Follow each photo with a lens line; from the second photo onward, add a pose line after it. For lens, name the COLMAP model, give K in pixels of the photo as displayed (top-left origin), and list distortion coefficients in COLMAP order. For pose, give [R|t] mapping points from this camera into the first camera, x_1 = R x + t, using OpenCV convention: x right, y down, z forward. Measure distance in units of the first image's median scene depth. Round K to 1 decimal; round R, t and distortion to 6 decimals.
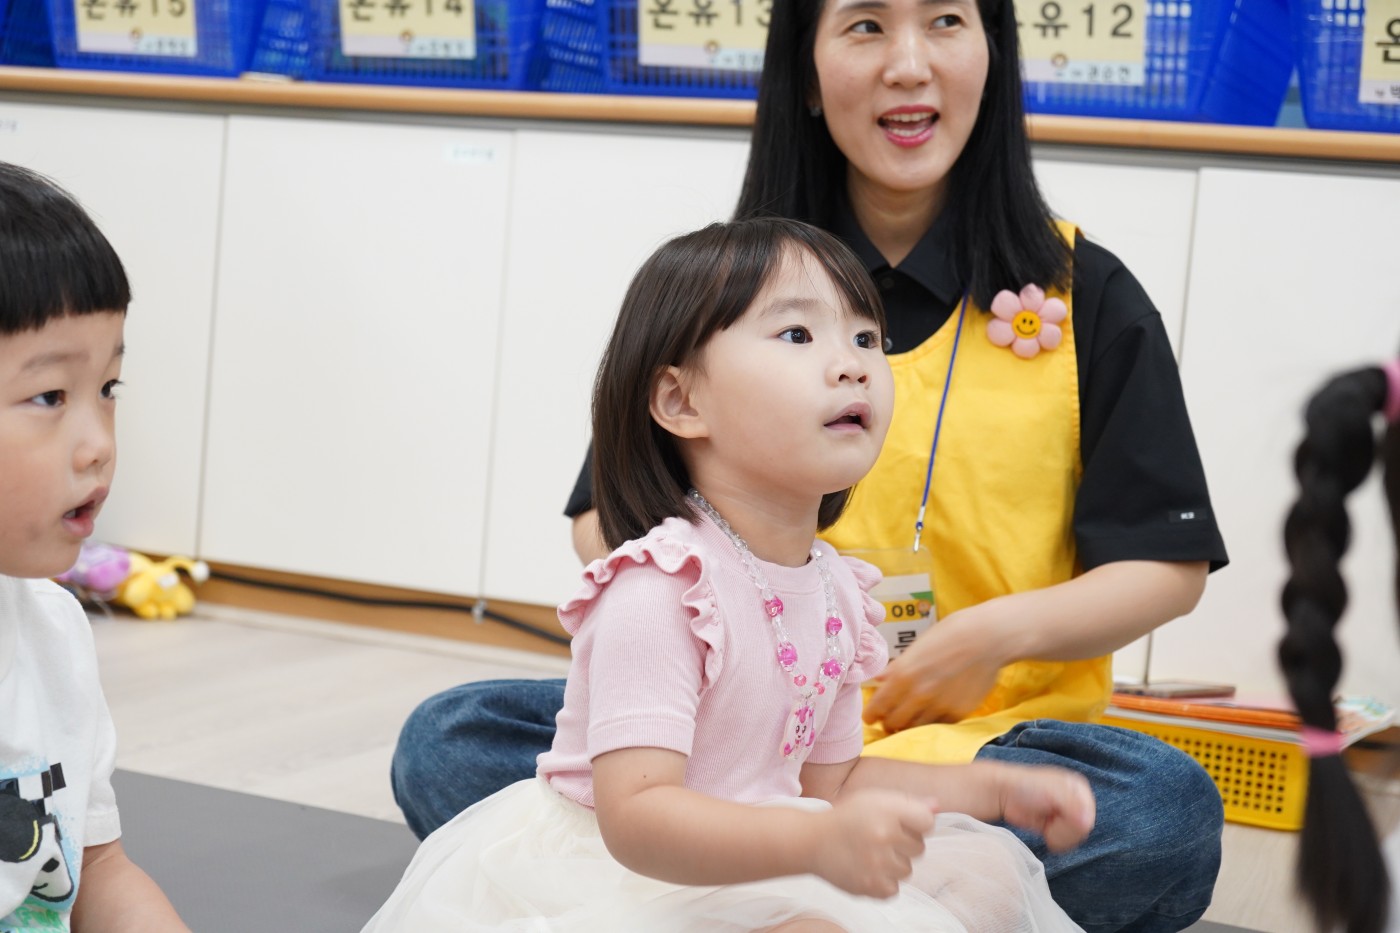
lens RADIAL K [[1997.5, 0, 699.3], [0, 1997.5, 533.3], [0, 0, 1]] dist [-0.009021, -0.155733]
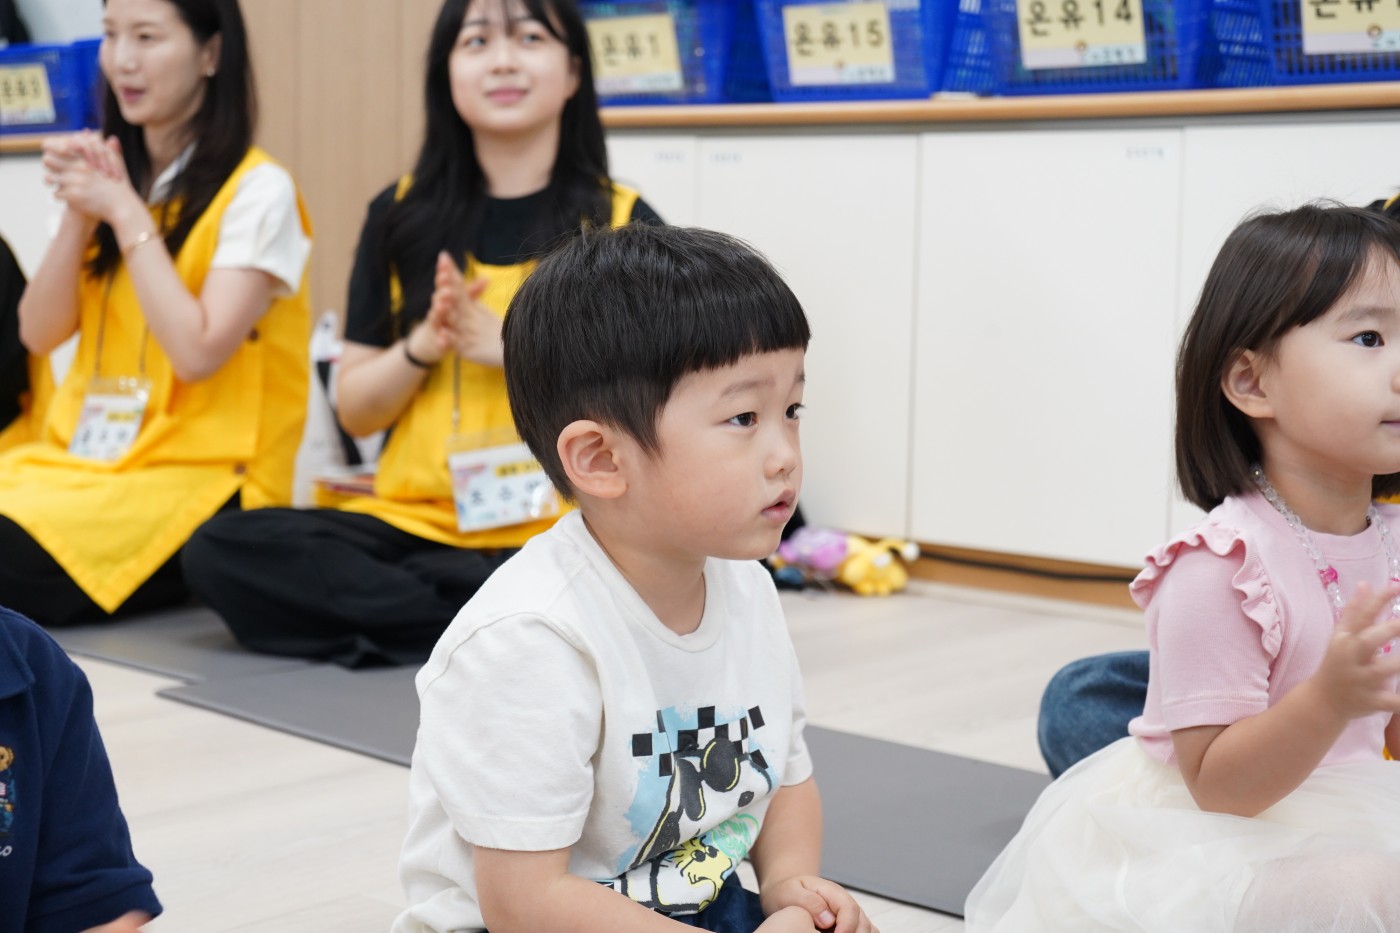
lens RADIAL K [[2264.4, 0, 700.0], [0, 2264.4, 466.5], [0, 0, 1]] dist [0.004767, 0.126193]
pose [[0.928170, -0.029846, -0.370957, 0.107991], [0.025757, 0.999541, -0.015972, -0.010940], [0.371263, 0.005270, 0.928513, -0.202215]]
